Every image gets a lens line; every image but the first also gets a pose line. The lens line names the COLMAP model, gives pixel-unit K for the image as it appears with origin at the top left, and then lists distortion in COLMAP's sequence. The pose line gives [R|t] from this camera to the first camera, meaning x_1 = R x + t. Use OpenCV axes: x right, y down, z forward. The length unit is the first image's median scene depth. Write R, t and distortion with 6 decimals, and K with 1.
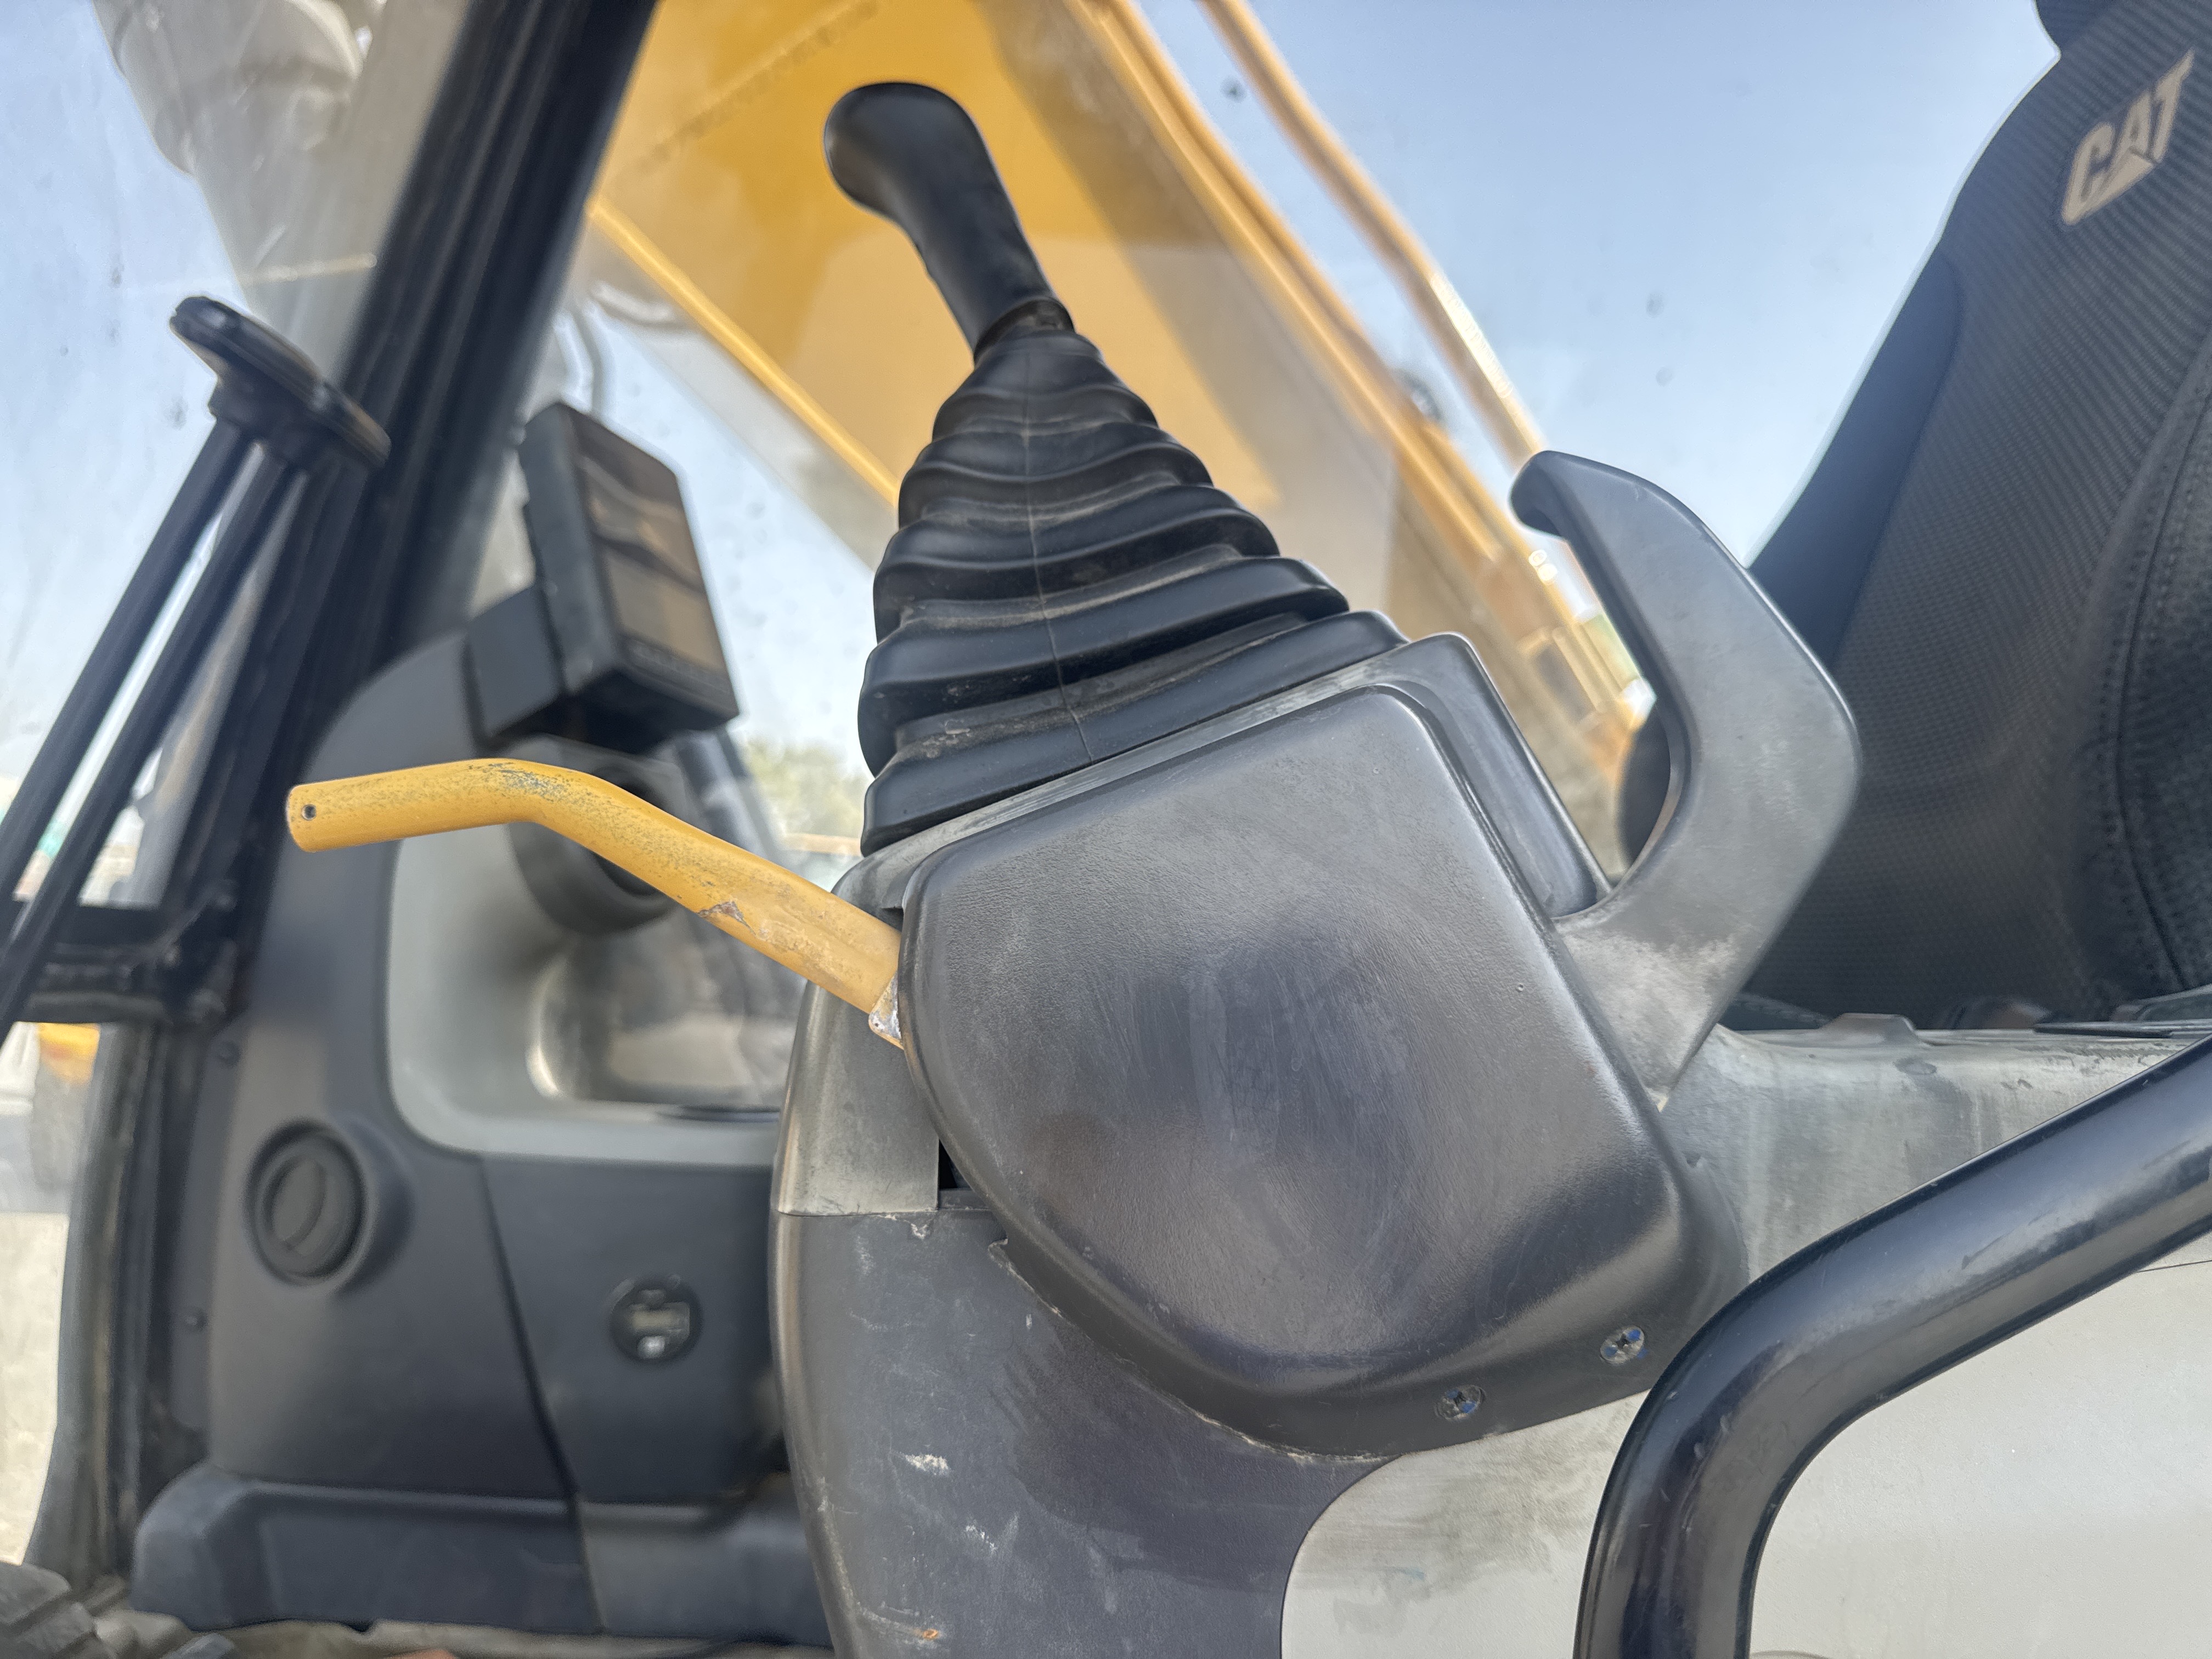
lens RADIAL K [[1546.3, 0, 1106.0], [0, 1546.3, 829.5], [0, 0, 1]] dist [0.077418, -0.171520]
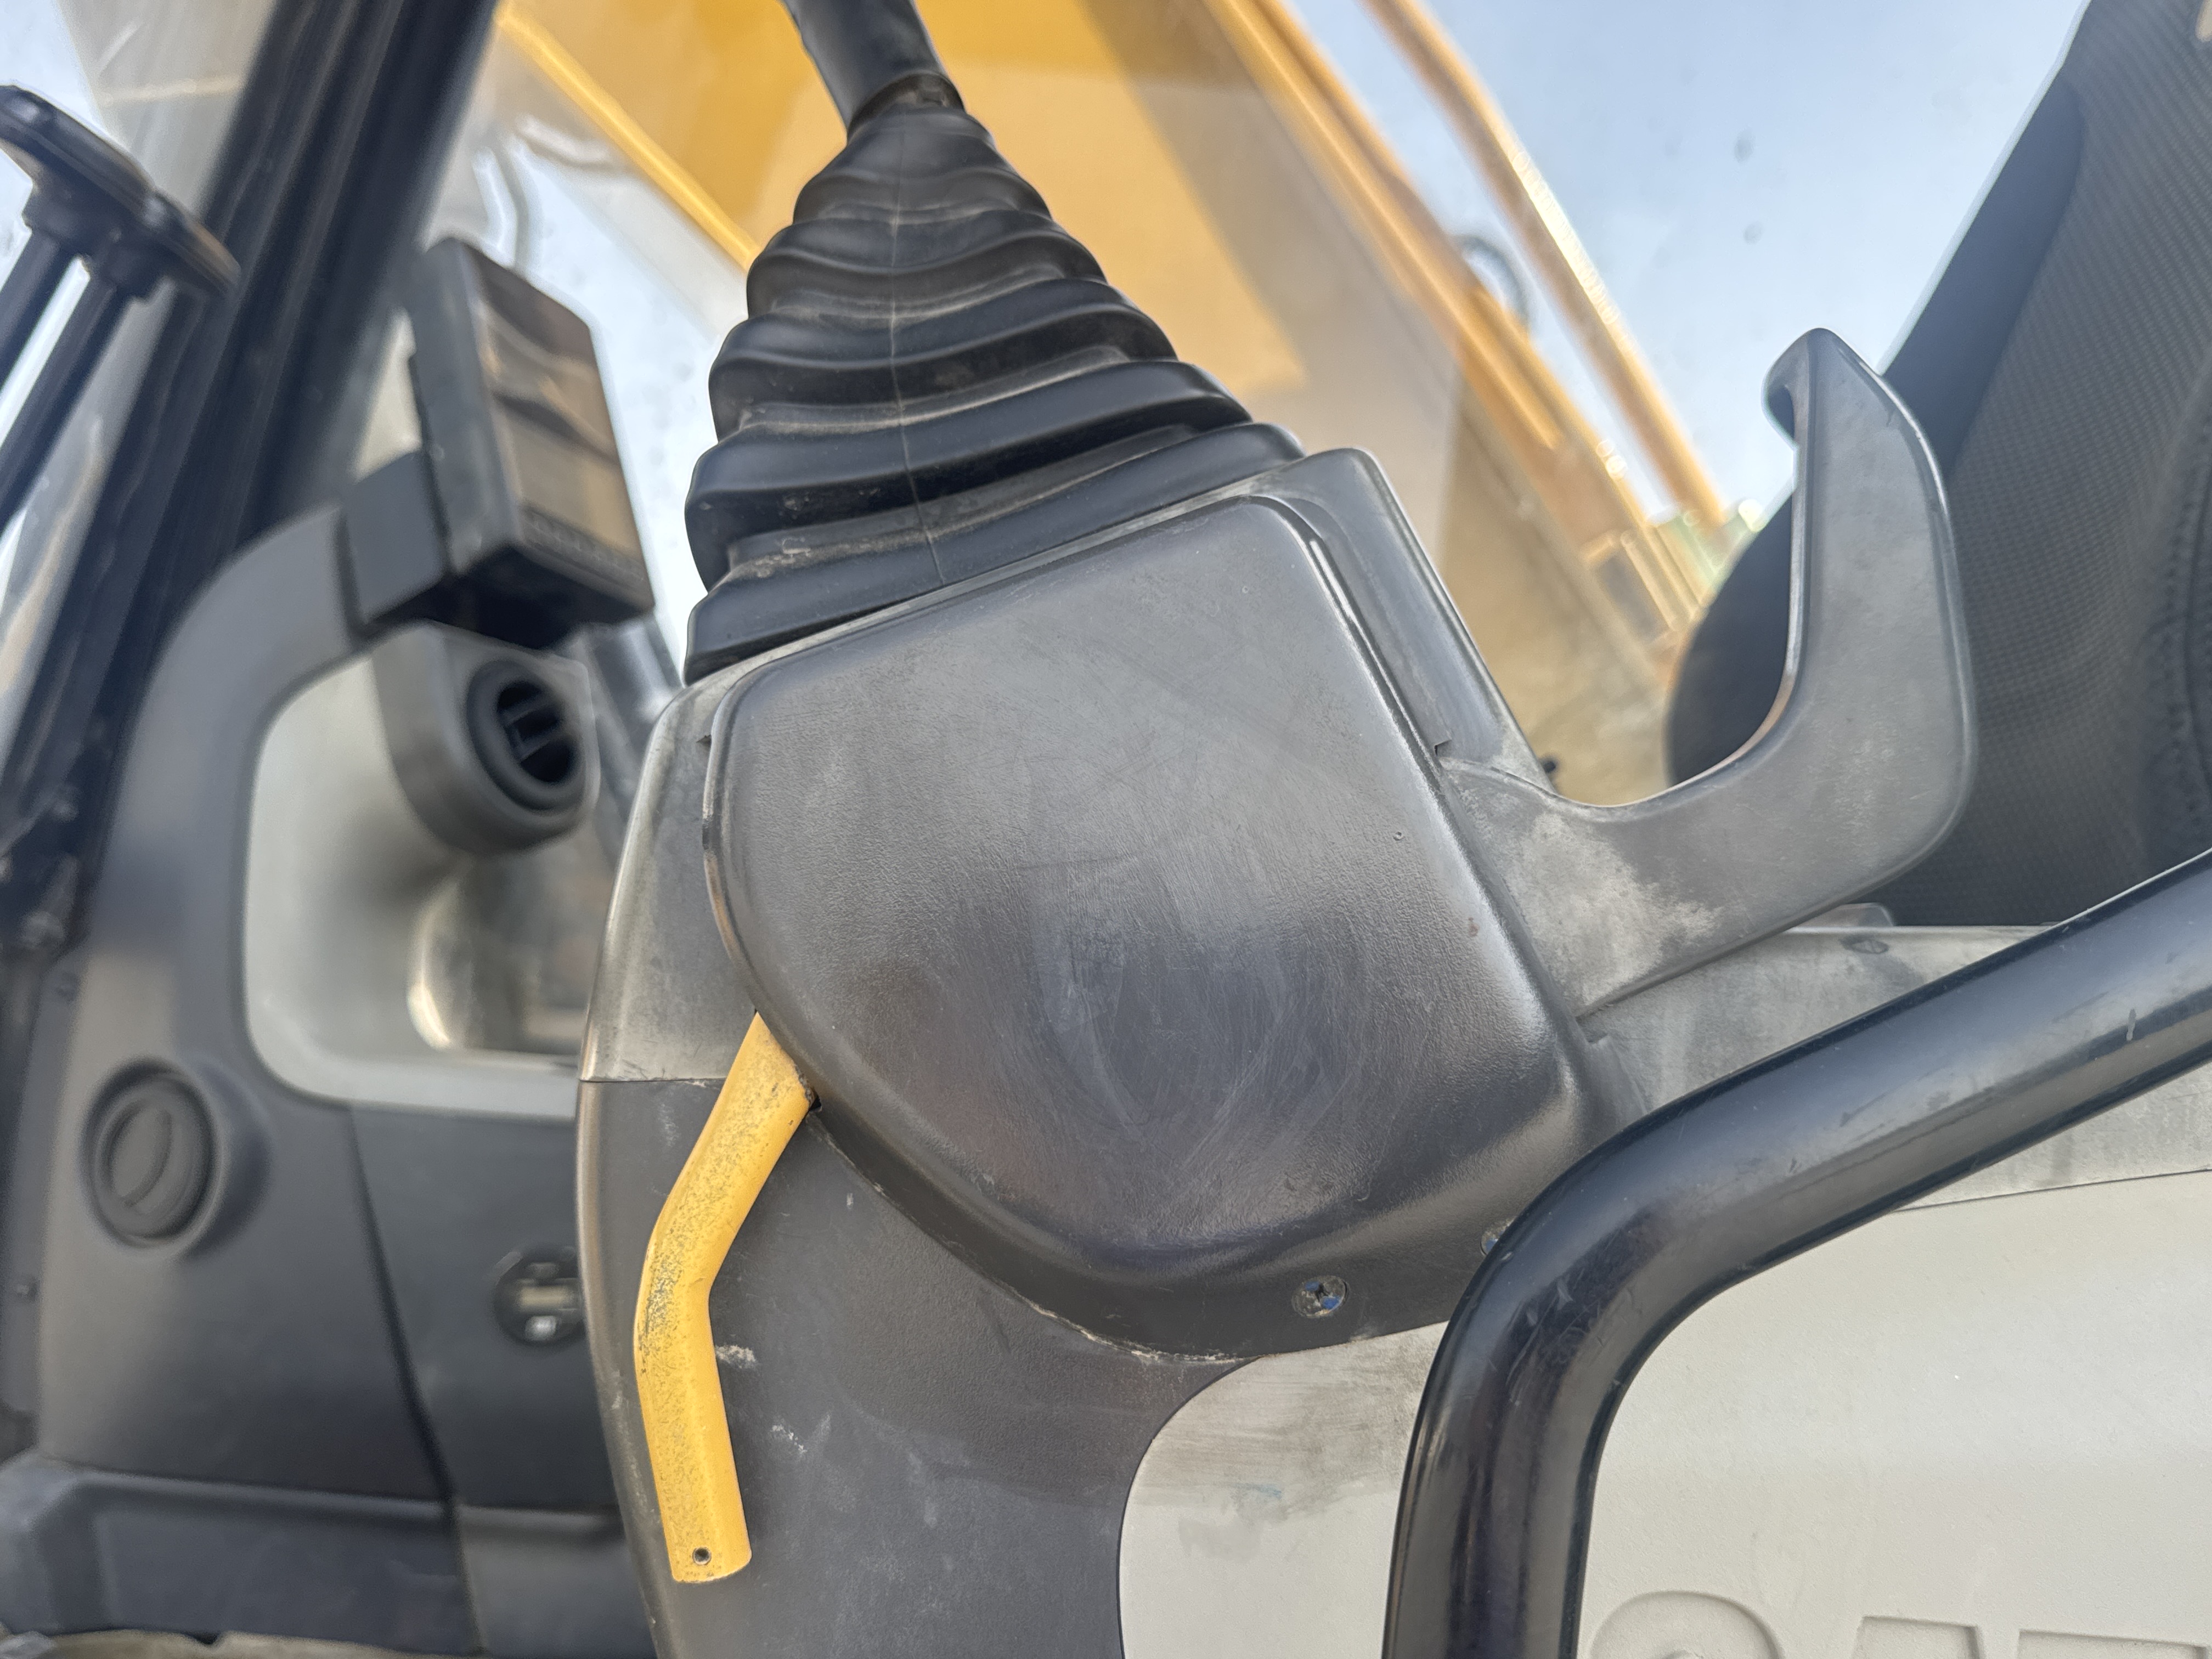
lens RADIAL K [[1814.6, 0, 1106.0], [0, 1814.6, 829.5], [0, 0, 1]] dist [0.101838, -0.230223]
pose [[0.999655, 0.020842, -0.015980, 0.091067], [-0.020484, 0.999542, 0.022278, 0.062186], [0.016437, -0.021943, 0.999624, -0.036233]]
